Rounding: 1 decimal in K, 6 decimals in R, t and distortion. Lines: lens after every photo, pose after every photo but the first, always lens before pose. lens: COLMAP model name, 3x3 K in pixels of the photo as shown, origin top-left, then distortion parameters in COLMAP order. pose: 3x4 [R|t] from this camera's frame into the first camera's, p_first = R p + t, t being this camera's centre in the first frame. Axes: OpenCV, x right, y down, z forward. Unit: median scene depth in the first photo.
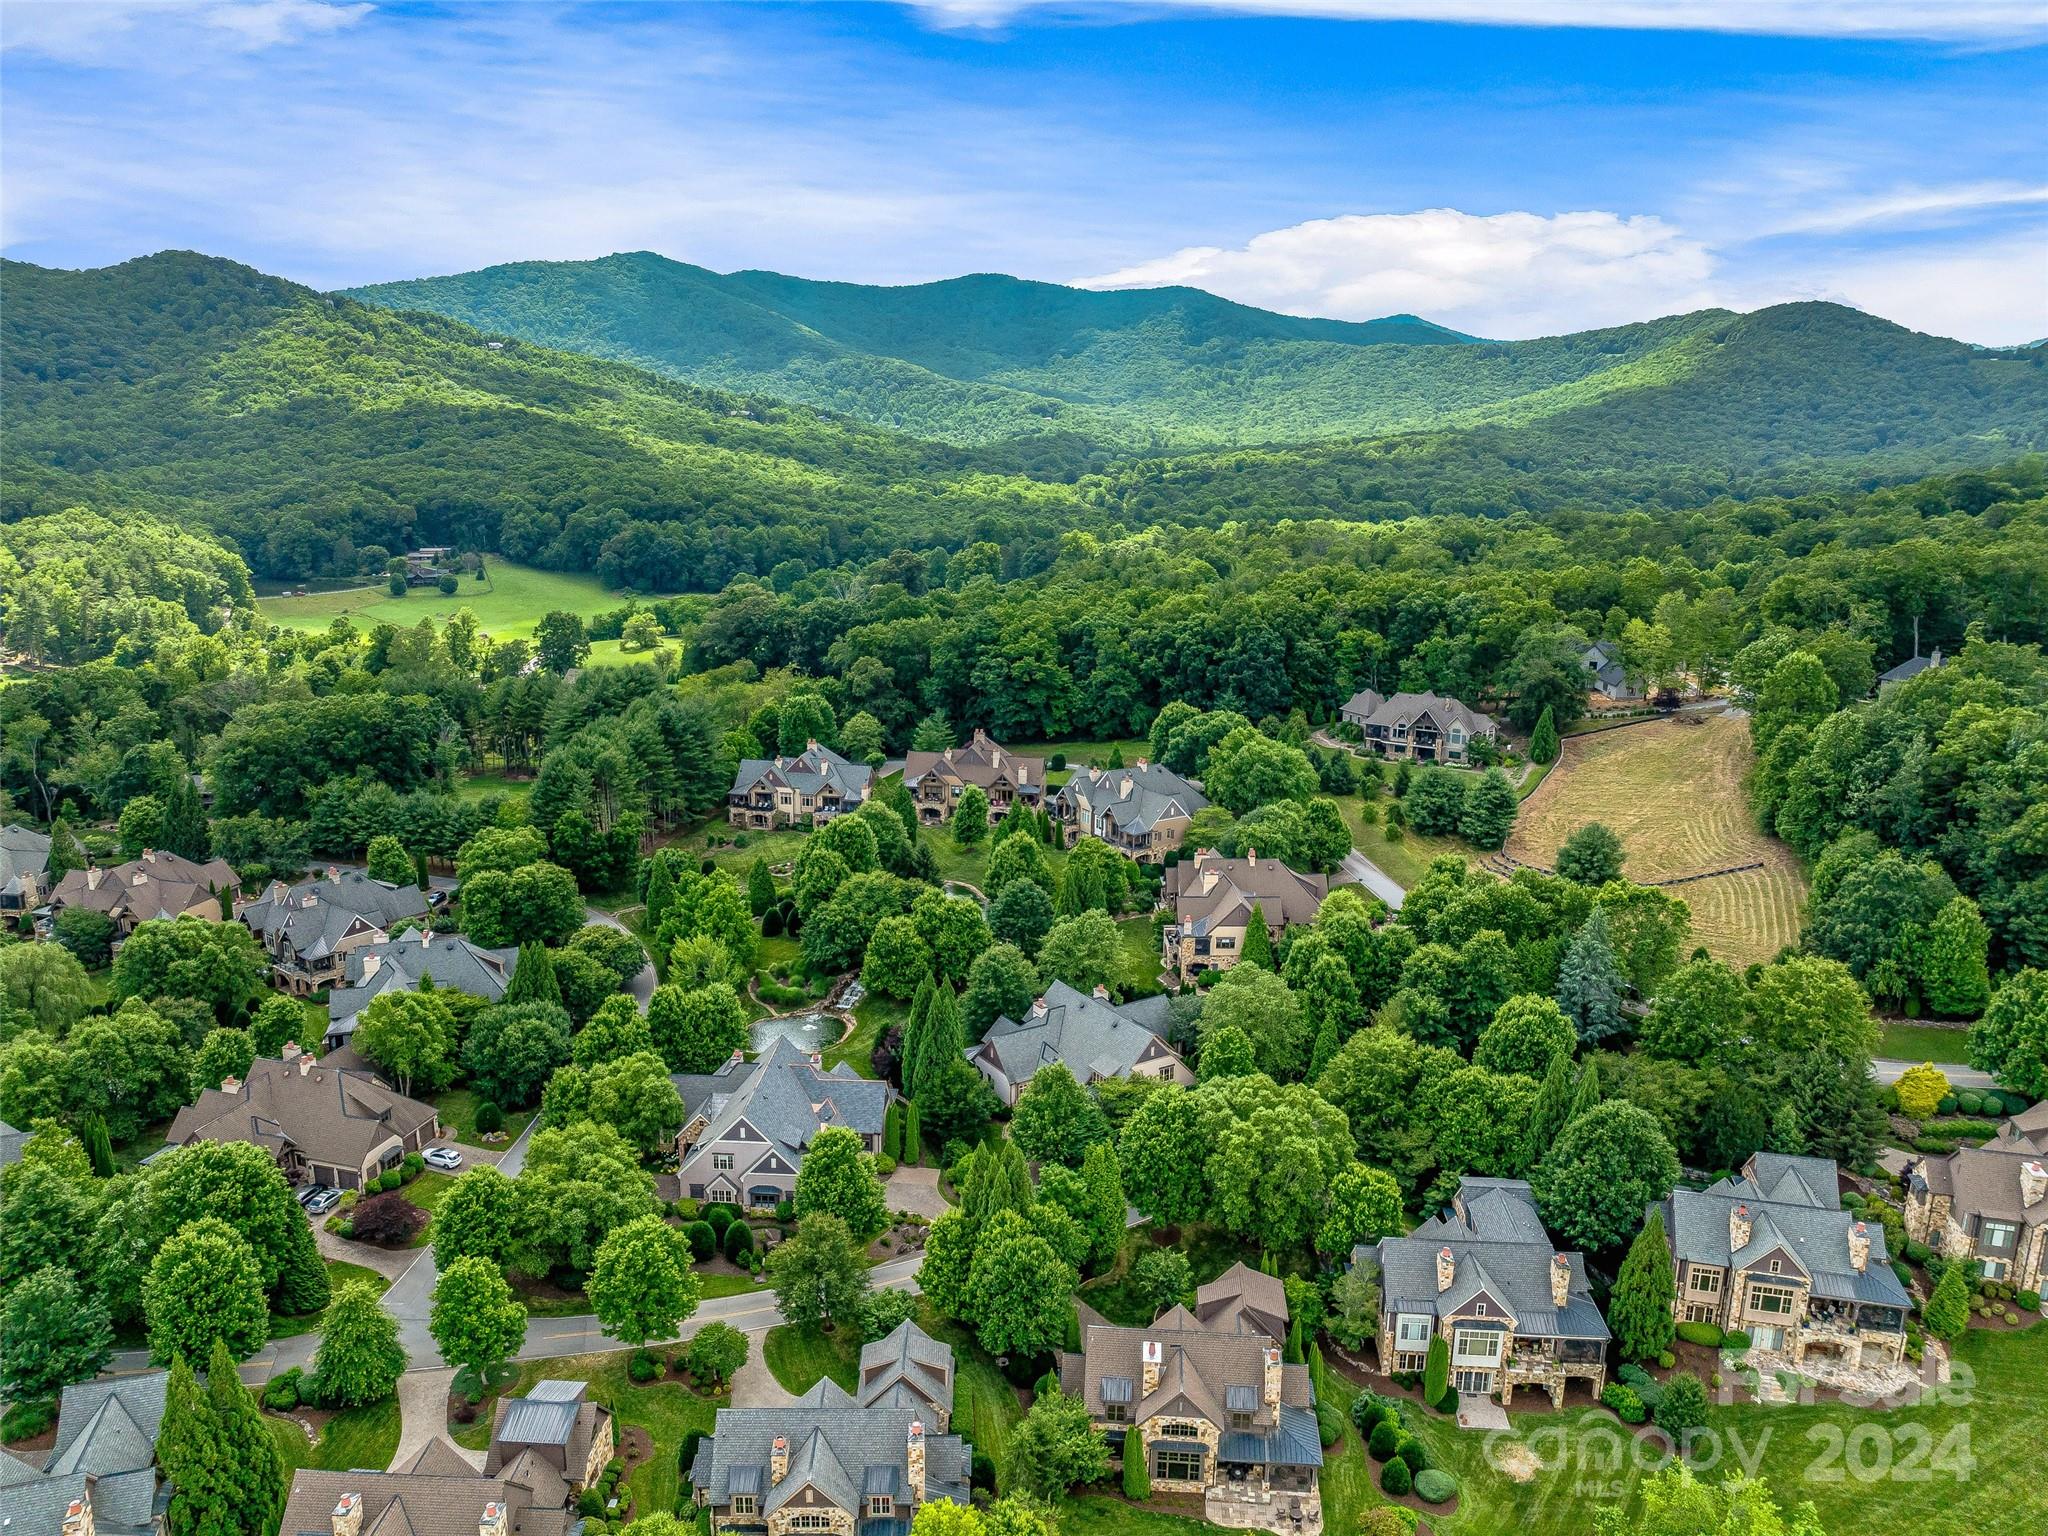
lens RADIAL K [[1396.8, 0, 1012.1], [0, 1396.8, 767.1], [0, 0, 1]] dist [-0.028550, -0.000596]
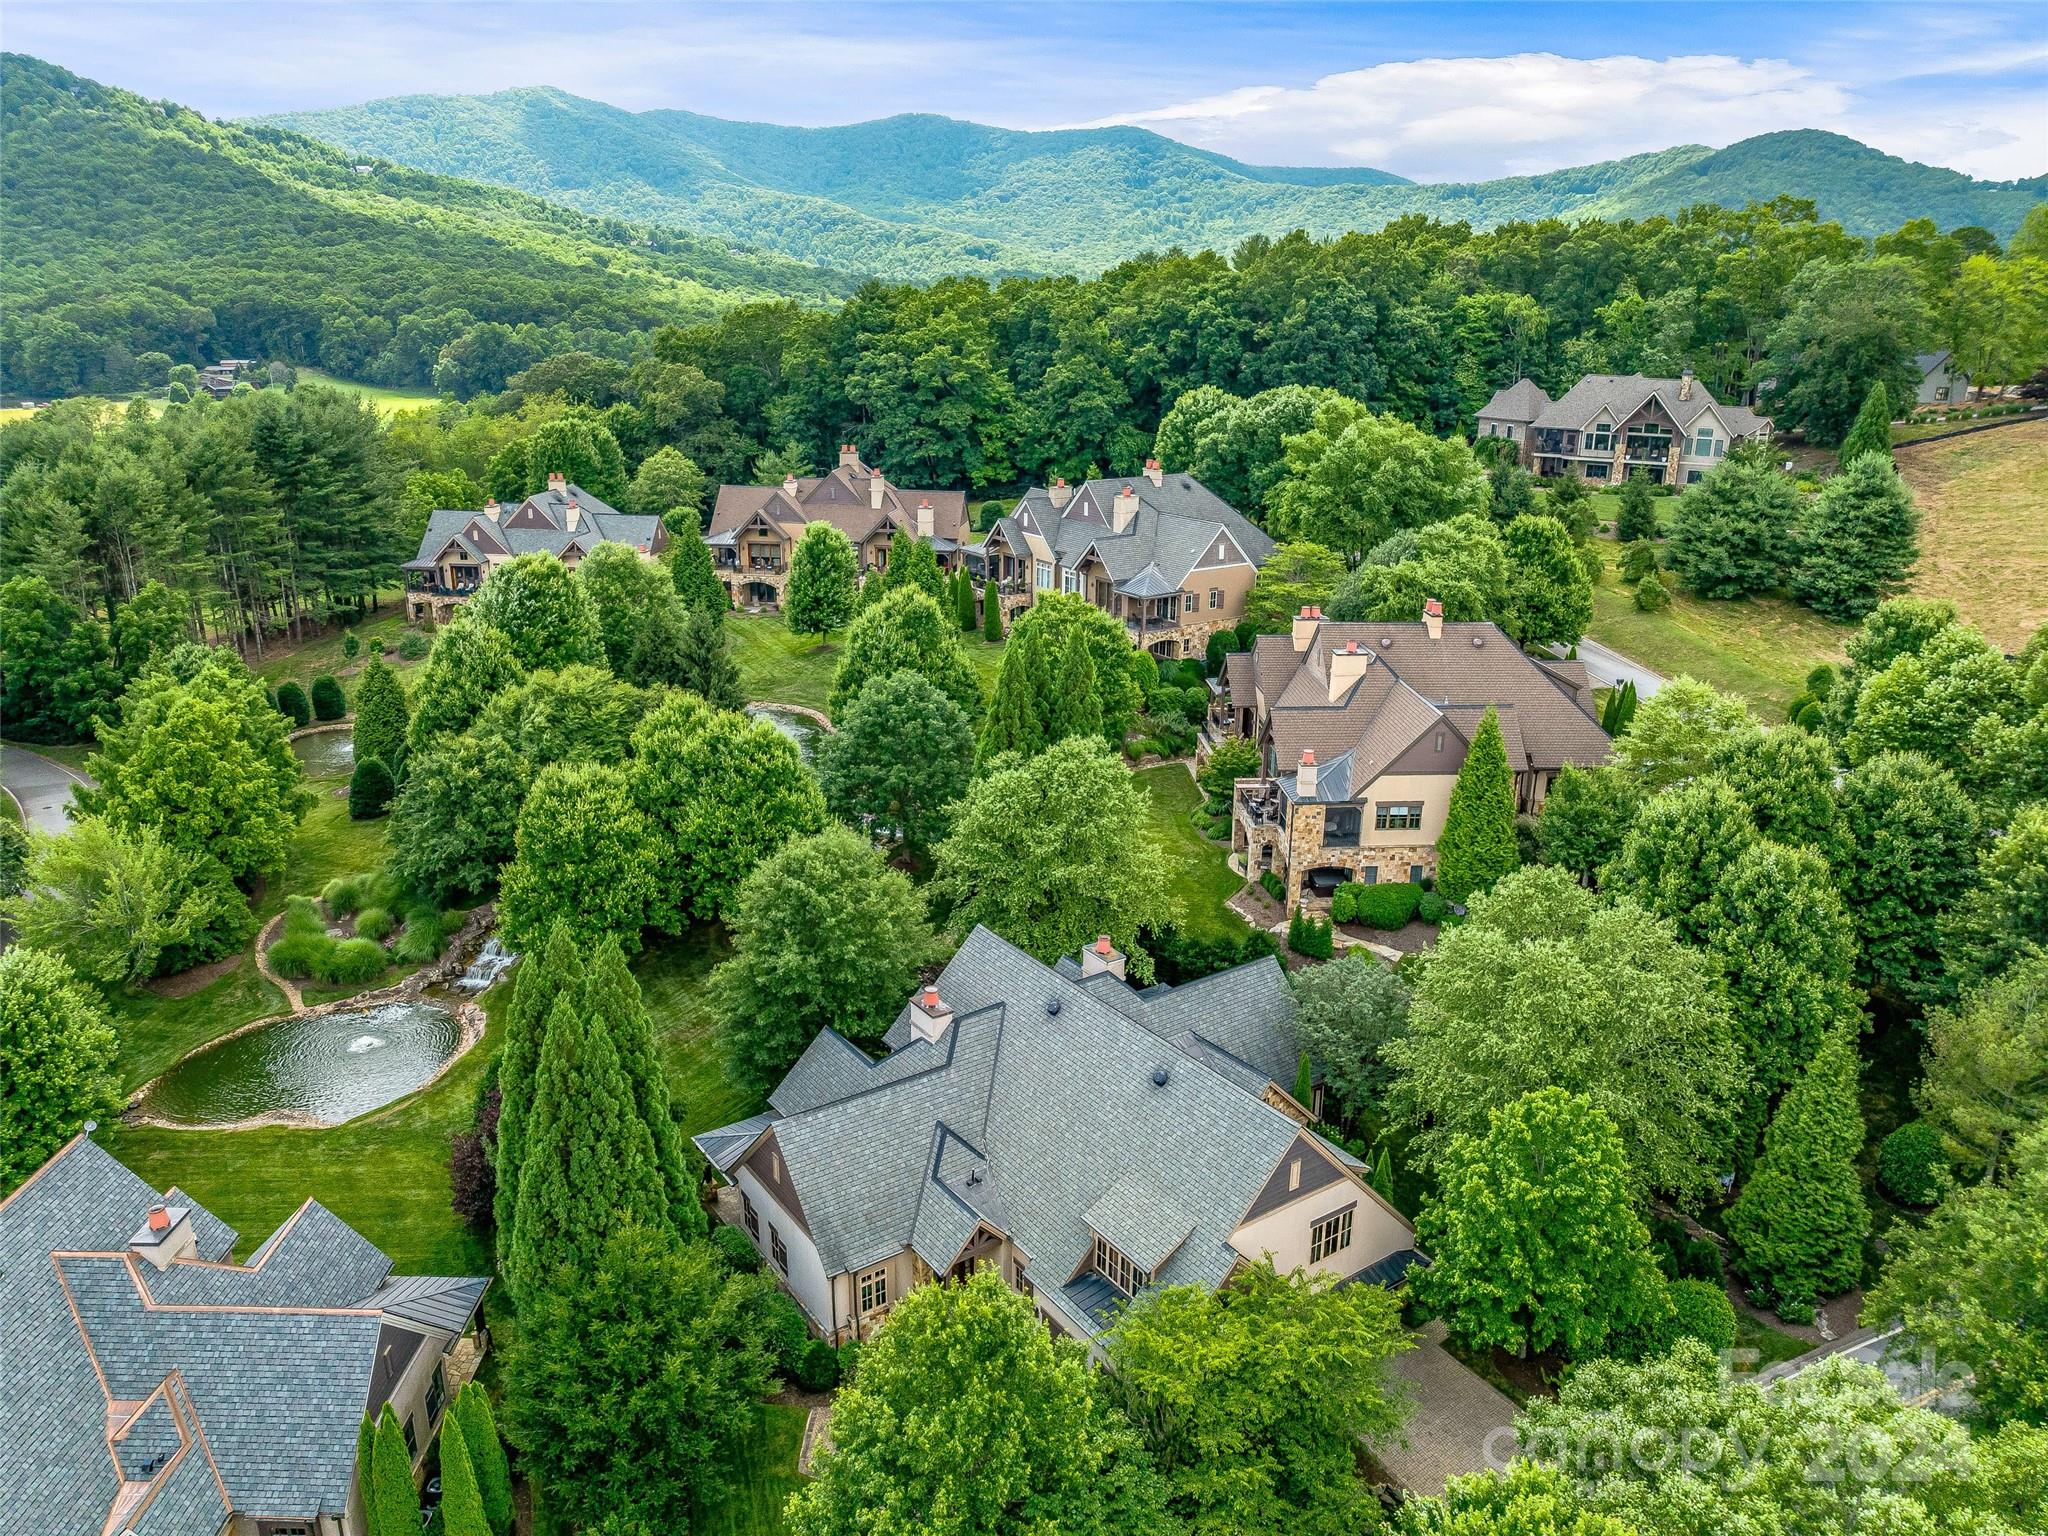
lens RADIAL K [[1396.8, 0, 1022.9], [0, 1396.8, 763.2], [0, 0, 1]] dist [-0.028550, -0.000596]
pose [[0.998760, -0.015222, 0.047393, 0.020688], [0.011275, 0.996530, 0.082463, 0.063557], [-0.048484, -0.081826, 0.995467, 0.503483]]
